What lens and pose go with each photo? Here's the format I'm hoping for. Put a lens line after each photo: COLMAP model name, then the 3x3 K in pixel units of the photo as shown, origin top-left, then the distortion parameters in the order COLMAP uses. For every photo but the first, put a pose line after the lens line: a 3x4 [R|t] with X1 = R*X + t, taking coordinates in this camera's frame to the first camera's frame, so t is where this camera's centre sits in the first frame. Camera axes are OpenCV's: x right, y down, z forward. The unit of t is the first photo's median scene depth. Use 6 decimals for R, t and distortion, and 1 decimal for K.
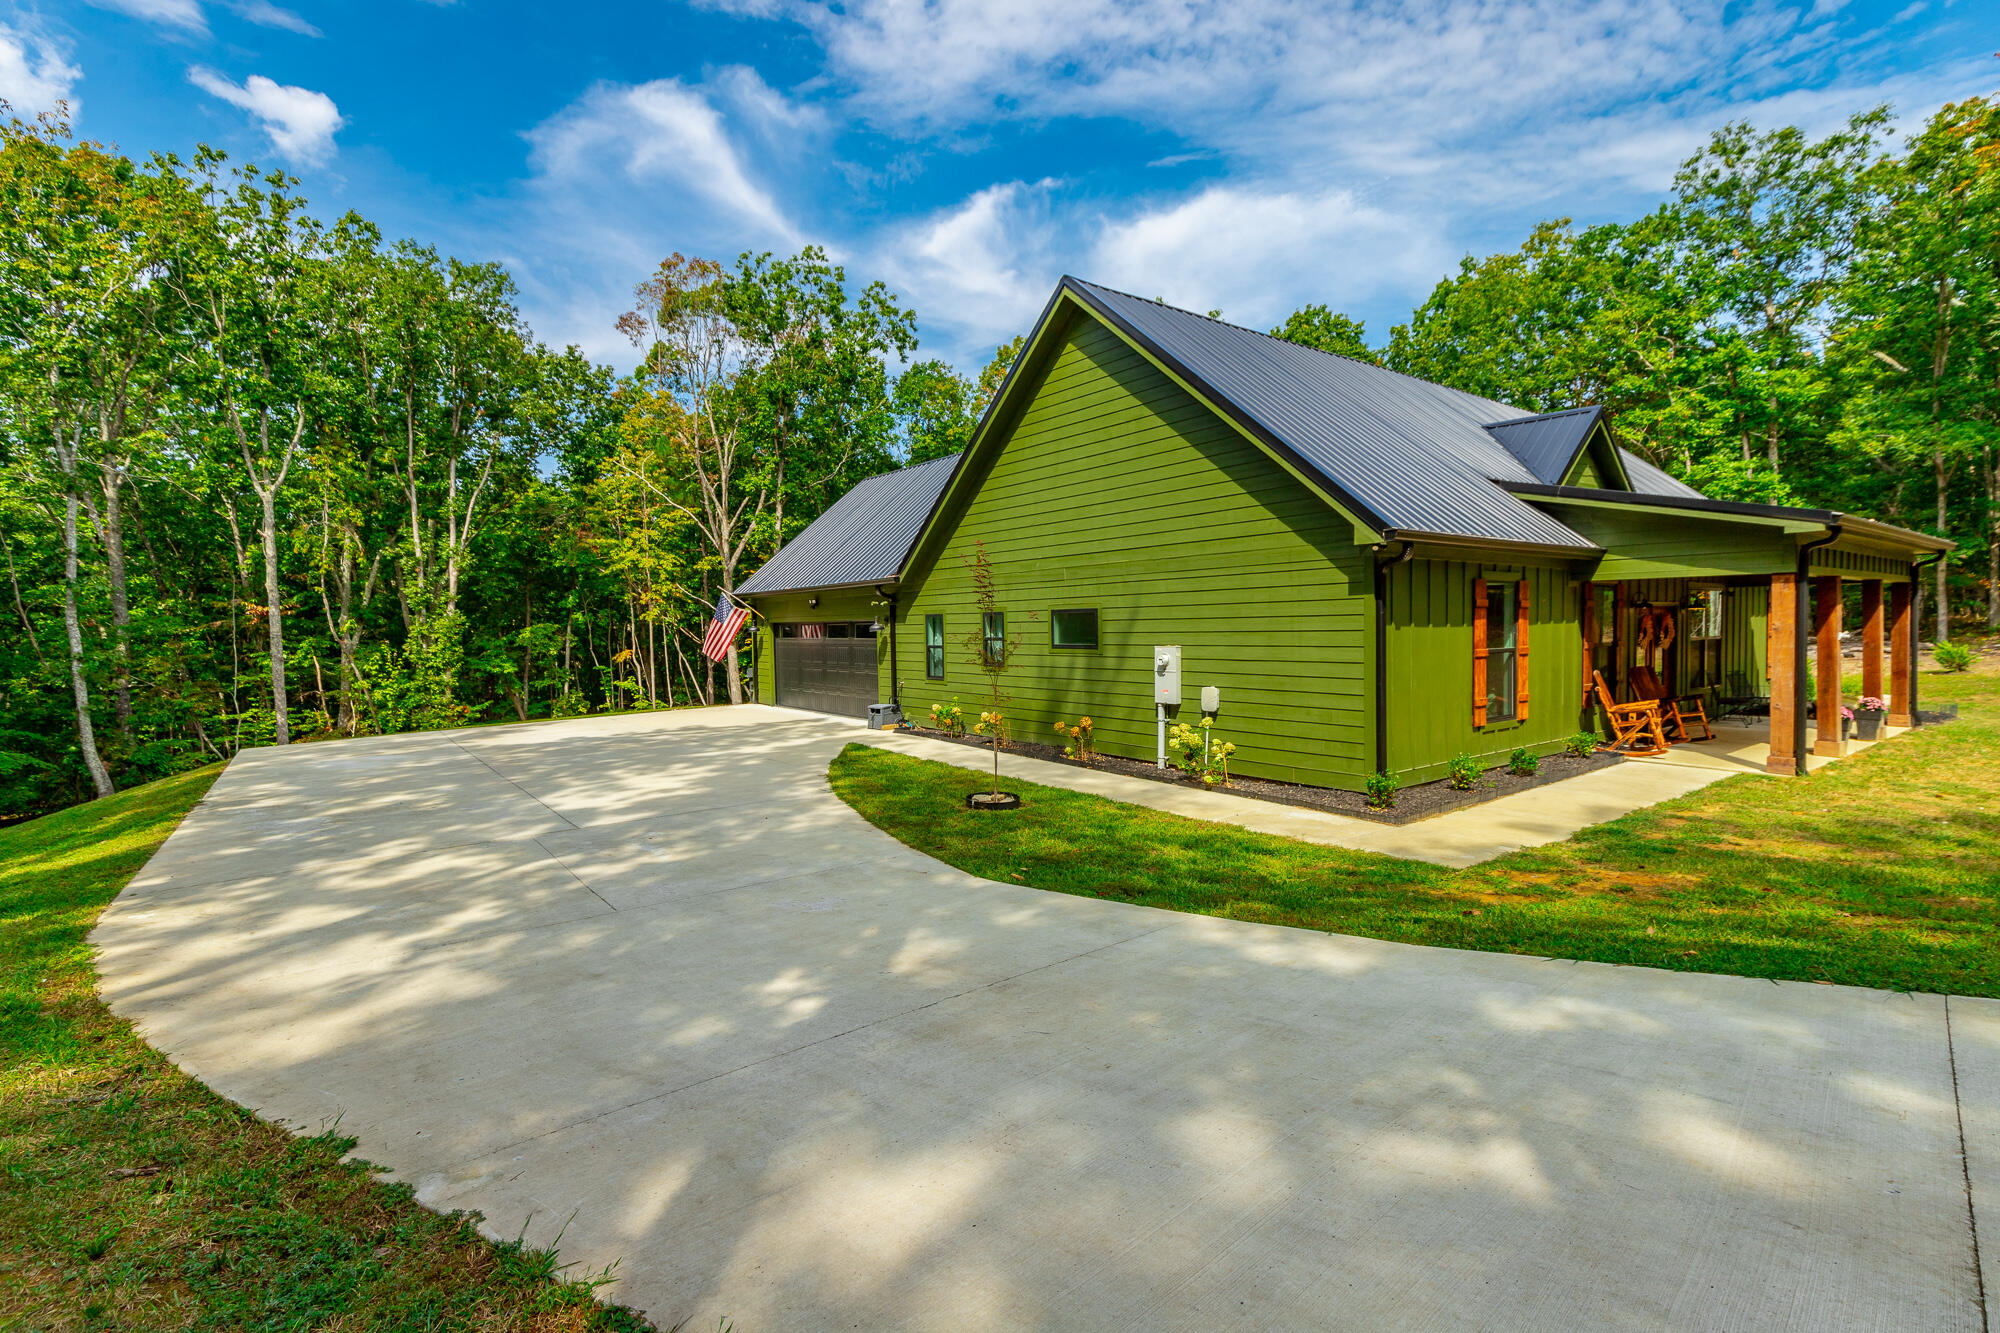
lens RADIAL K [[942.2, 0, 1011.4], [0, 942.2, 655.4], [0, 0, 1]] dist [0.000997, 0.000521]
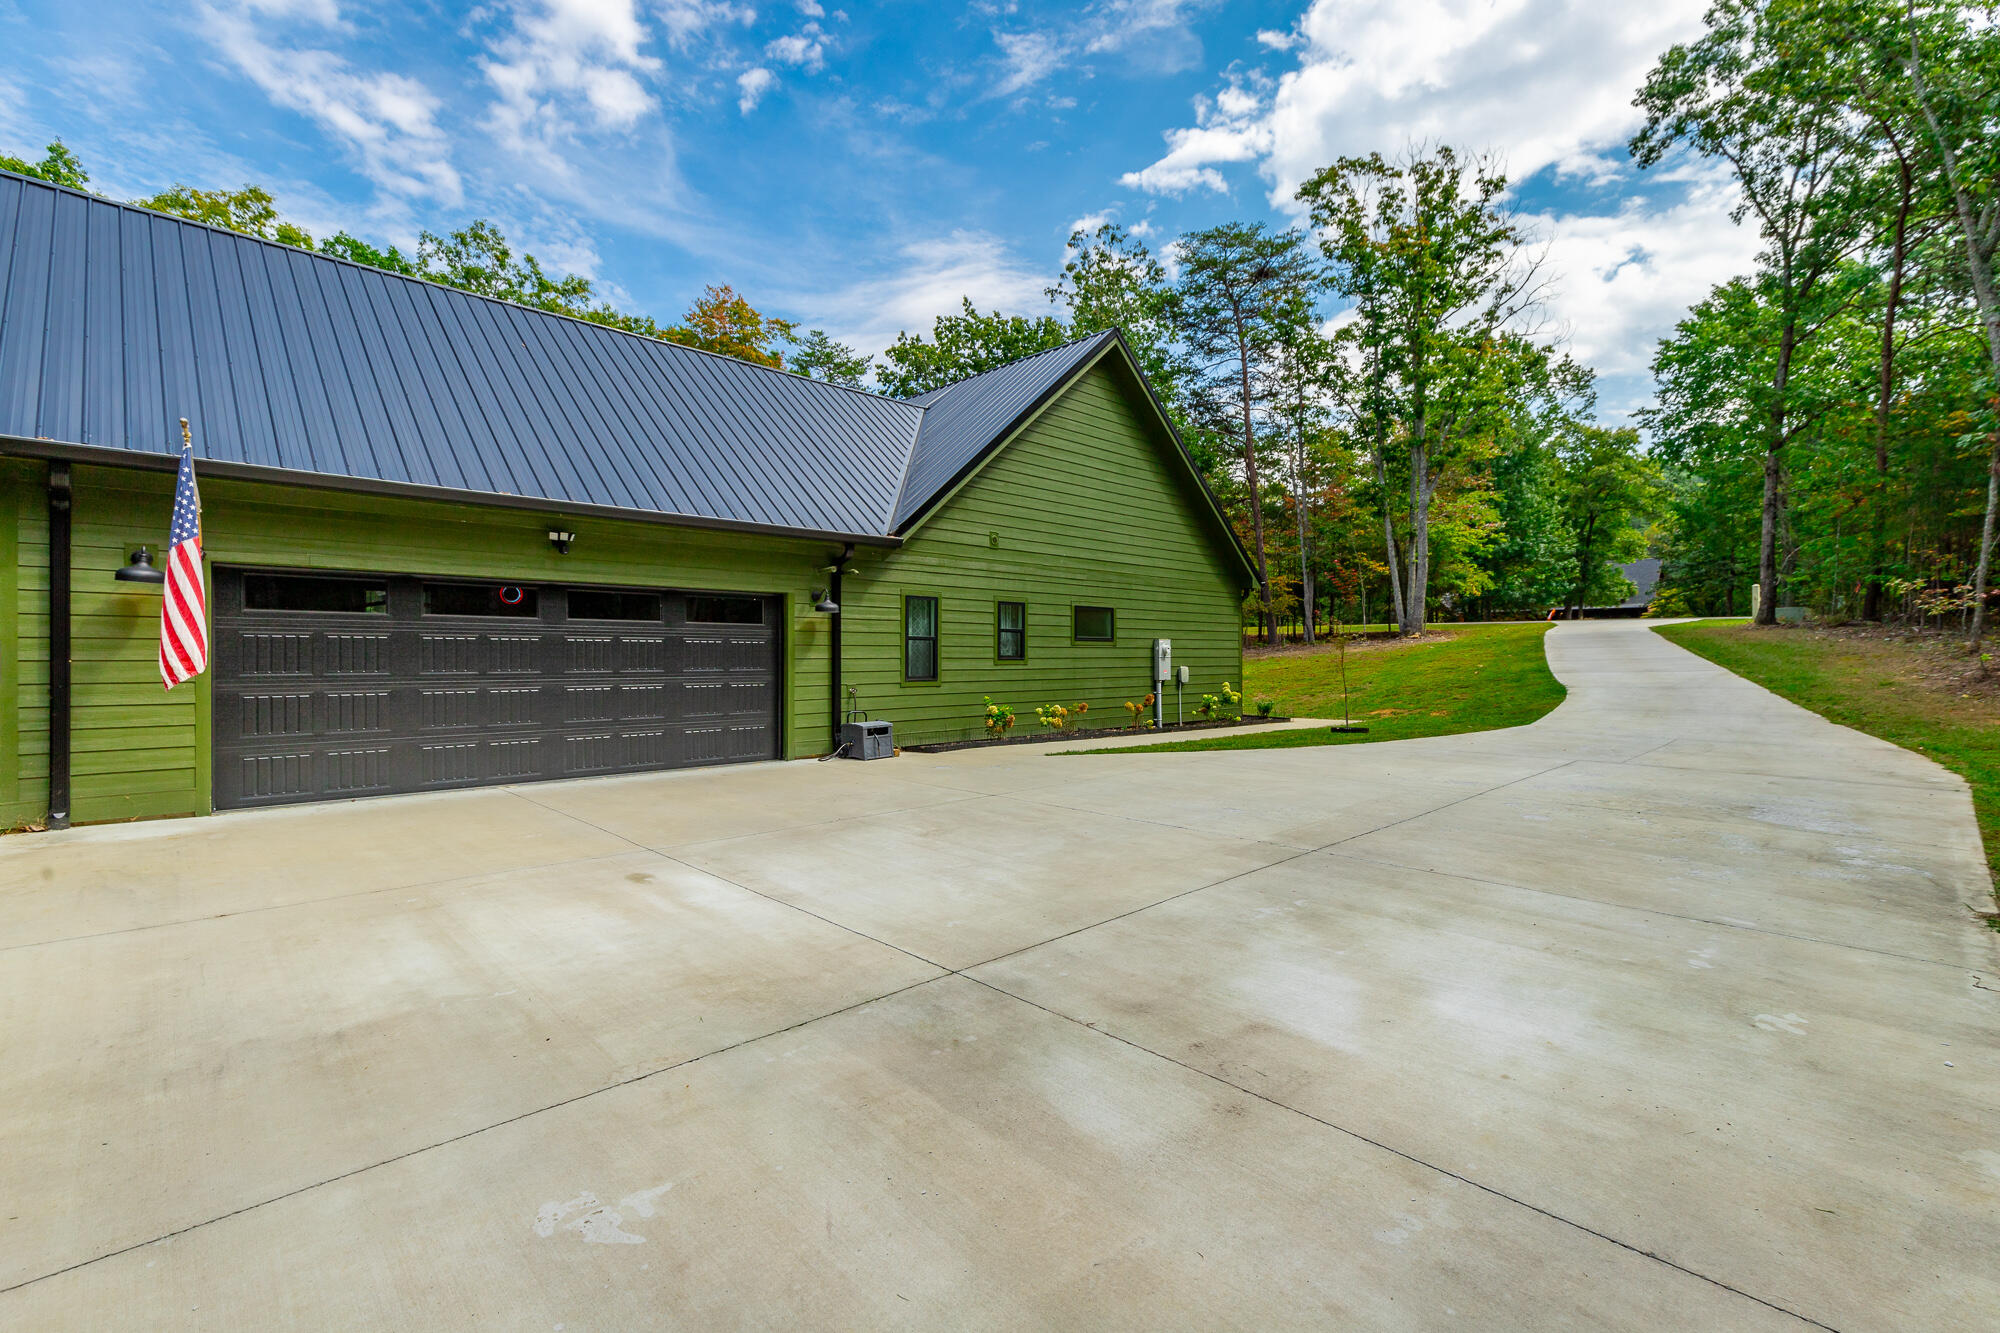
lens RADIAL K [[907.2, 0, 1000.0], [0, 907.2, 666.5], [0, 0, 1]] dist [0.001931, 0.000399]
pose [[-0.147374, -0.008803, 0.989042, -0.840627], [0.021790, 0.999689, 0.012145, 0.006341], [-0.988841, 0.023341, -0.147136, 1.056402]]
